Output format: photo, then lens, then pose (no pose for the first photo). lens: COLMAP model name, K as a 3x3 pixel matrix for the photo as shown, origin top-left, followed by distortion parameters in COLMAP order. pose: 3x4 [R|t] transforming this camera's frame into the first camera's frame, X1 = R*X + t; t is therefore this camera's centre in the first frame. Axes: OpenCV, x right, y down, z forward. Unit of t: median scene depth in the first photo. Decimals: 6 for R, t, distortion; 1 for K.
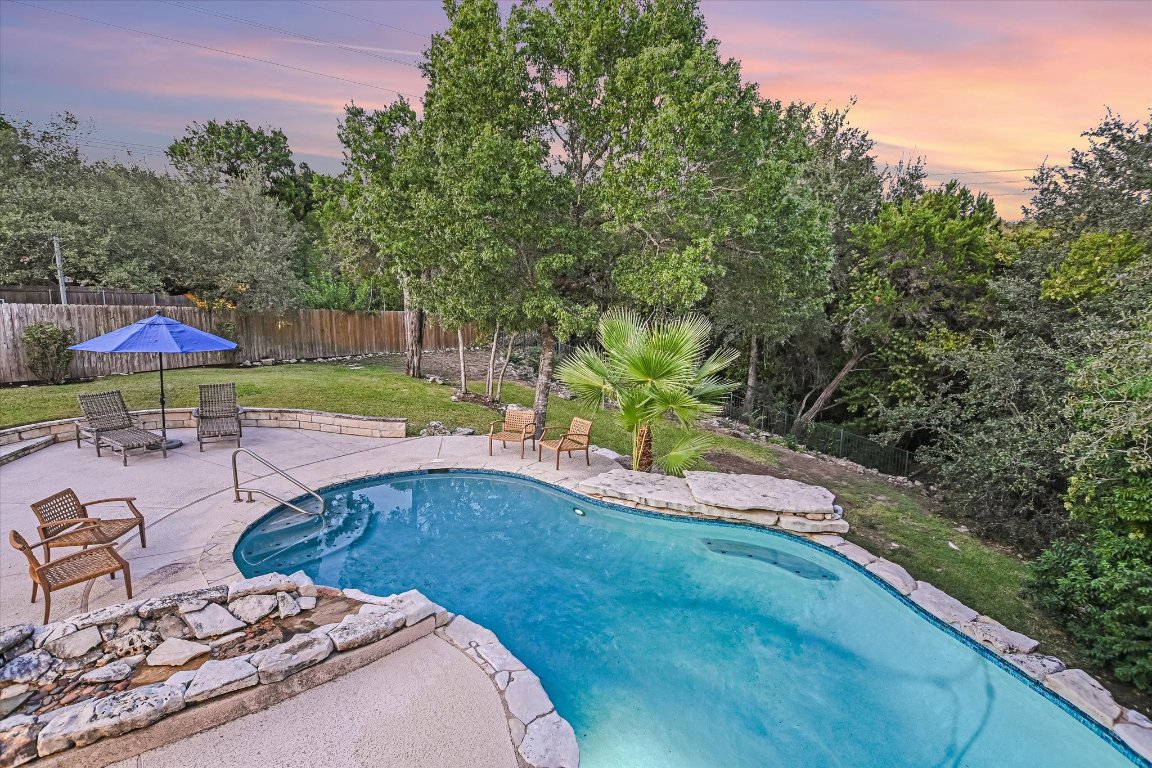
lens RADIAL K [[563.5, 0, 570.6], [0, 563.5, 387.1], [0, 0, 1]] dist [-0.022313, 0.001446]
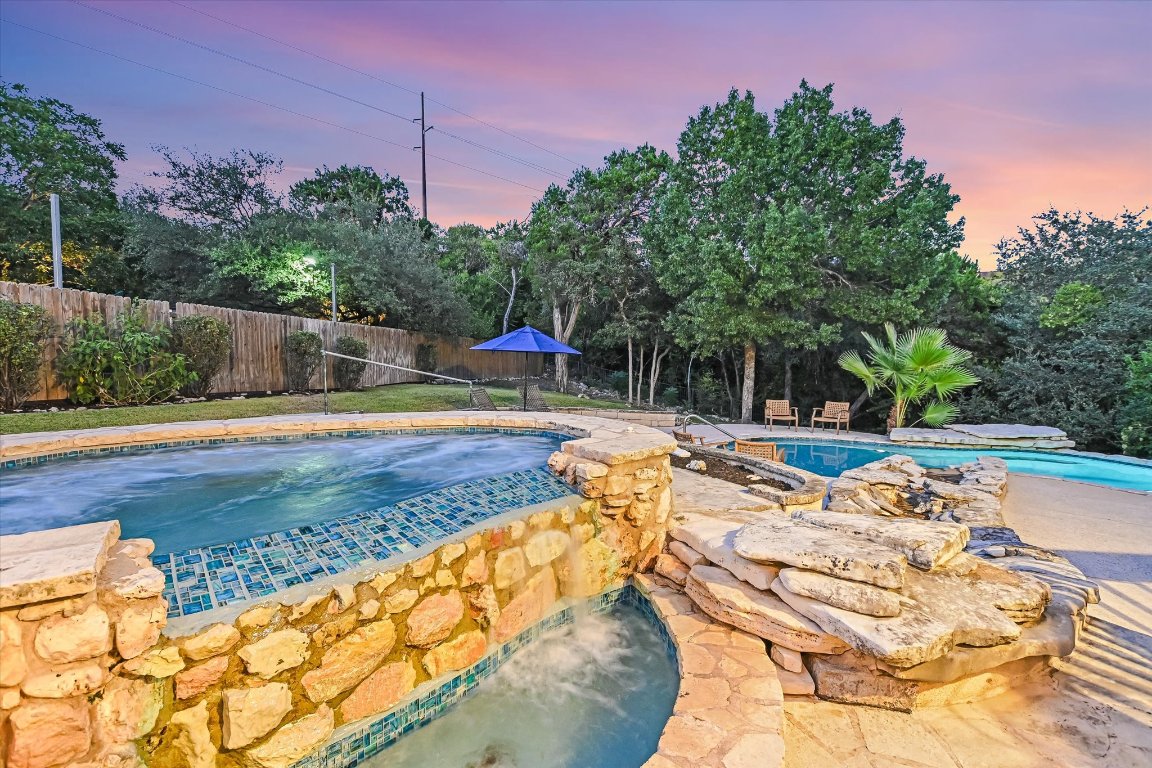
lens RADIAL K [[563.5, 0, 570.6], [0, 563.5, 387.1], [0, 0, 1]] dist [-0.022313, 0.001446]
pose [[0.982465, -0.011661, 0.186081, -0.534983], [0.026770, 0.996524, -0.078891, 0.066836], [-0.184515, 0.082489, 0.979362, -0.159388]]
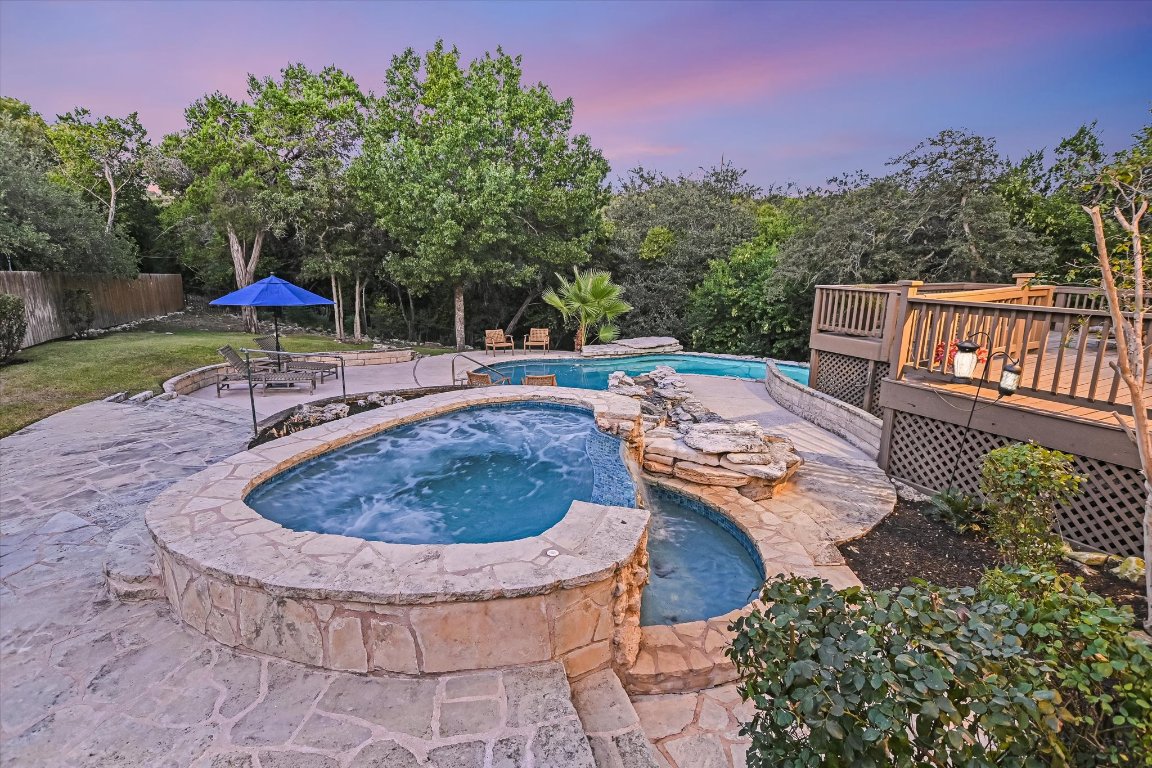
lens RADIAL K [[563.5, 0, 570.6], [0, 563.5, 387.1], [0, 0, 1]] dist [-0.022313, 0.001446]
pose [[0.669867, -0.168095, 0.723203, -0.736971], [0.112128, 0.985767, 0.125265, 0.016148], [-0.733965, -0.002820, 0.679181, -0.177700]]
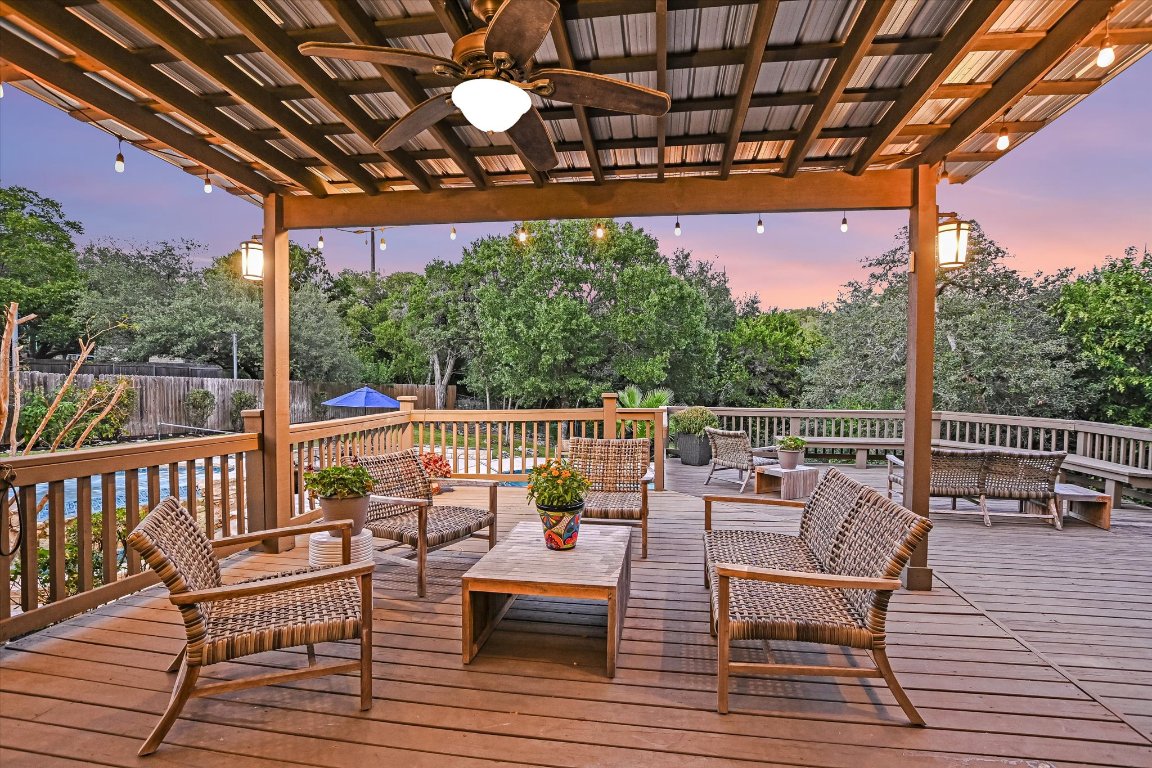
lens RADIAL K [[563.5, 0, 570.6], [0, 563.5, 387.1], [0, 0, 1]] dist [-0.022313, 0.001446]
pose [[0.975202, 0.001398, 0.221312, -0.308870], [0.026692, 0.991938, -0.123882, 0.063326], [-0.219701, 0.126717, 0.967303, -0.505300]]
